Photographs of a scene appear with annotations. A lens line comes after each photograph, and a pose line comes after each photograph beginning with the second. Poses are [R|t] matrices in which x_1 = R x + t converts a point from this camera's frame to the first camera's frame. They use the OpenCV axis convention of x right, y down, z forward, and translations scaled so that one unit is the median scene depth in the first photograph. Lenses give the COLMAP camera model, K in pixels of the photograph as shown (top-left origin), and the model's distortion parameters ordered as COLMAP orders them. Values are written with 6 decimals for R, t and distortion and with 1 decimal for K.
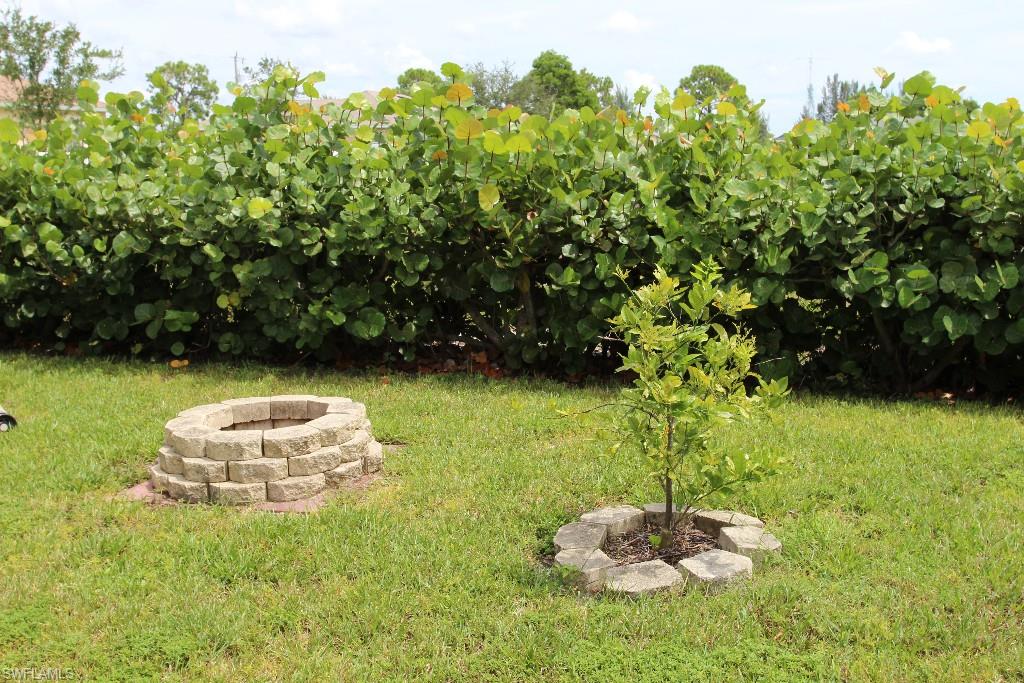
lens RADIAL K [[1018.5, 0, 512.0], [0, 1018.5, 341.5], [0, 0, 1]] dist [-0.062821, 0.007667]
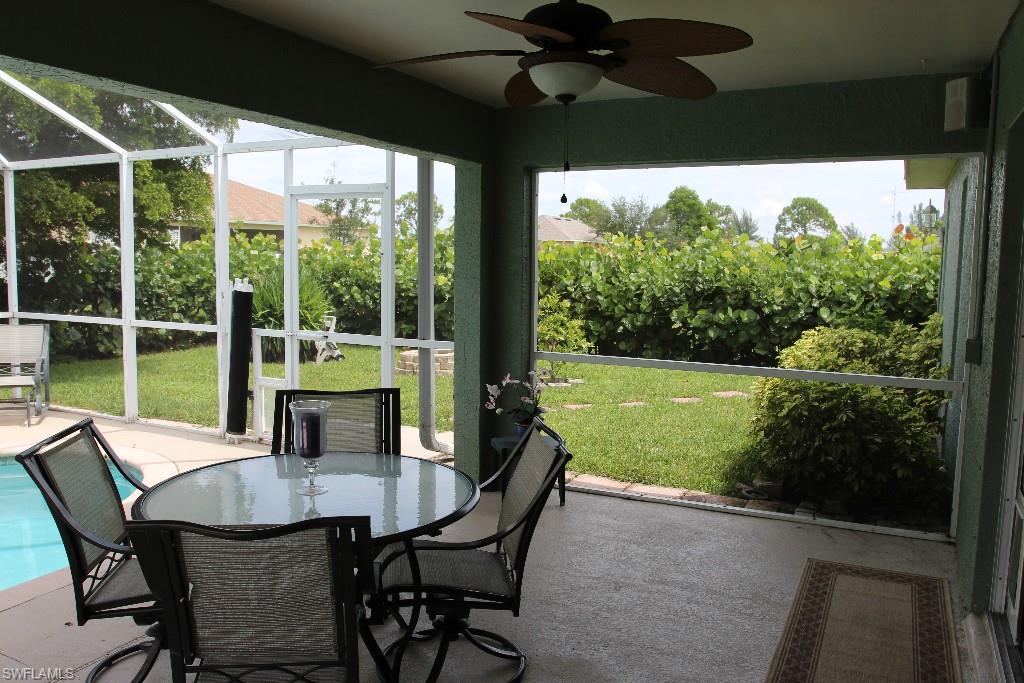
lens RADIAL K [[794.7, 0, 512.0], [0, 794.7, 341.5], [0, 0, 1]] dist [-0.084649, 0.000759]
pose [[0.981526, 0.036844, -0.187746, 0.116674], [-0.051684, 0.995860, -0.074771, 0.061538], [0.184213, 0.083093, 0.979368, -0.343848]]
